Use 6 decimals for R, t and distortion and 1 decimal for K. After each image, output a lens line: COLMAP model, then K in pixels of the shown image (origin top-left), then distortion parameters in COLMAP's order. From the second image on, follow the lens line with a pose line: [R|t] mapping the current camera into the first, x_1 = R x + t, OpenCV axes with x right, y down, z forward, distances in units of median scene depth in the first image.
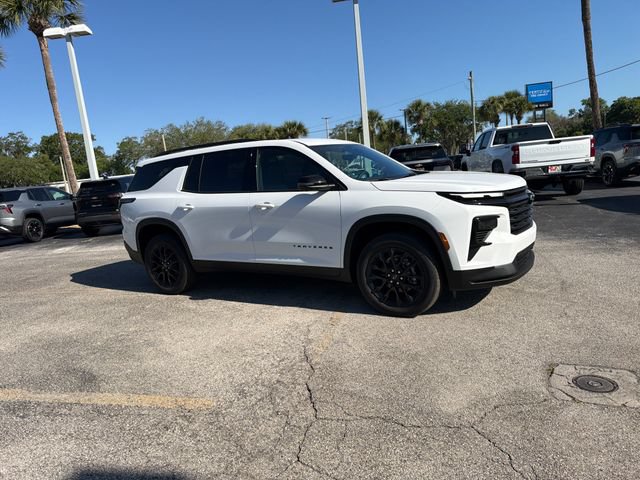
lens RADIAL K [[449.1, 0, 316.1], [0, 449.1, 246.2], [0, 0, 1]] dist [0.054799, -0.068710]
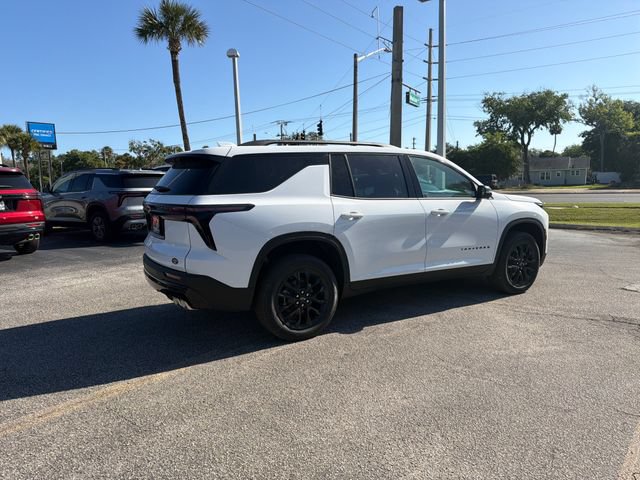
lens RADIAL K [[449.1, 0, 316.5], [0, 449.1, 242.0], [0, 0, 1]] dist [0.054799, -0.068710]
pose [[0.457582, -0.026243, 0.888780, -1.015569], [0.123213, 0.991792, -0.034151, -0.020403], [-0.880589, 0.125136, 0.457060, 0.693021]]
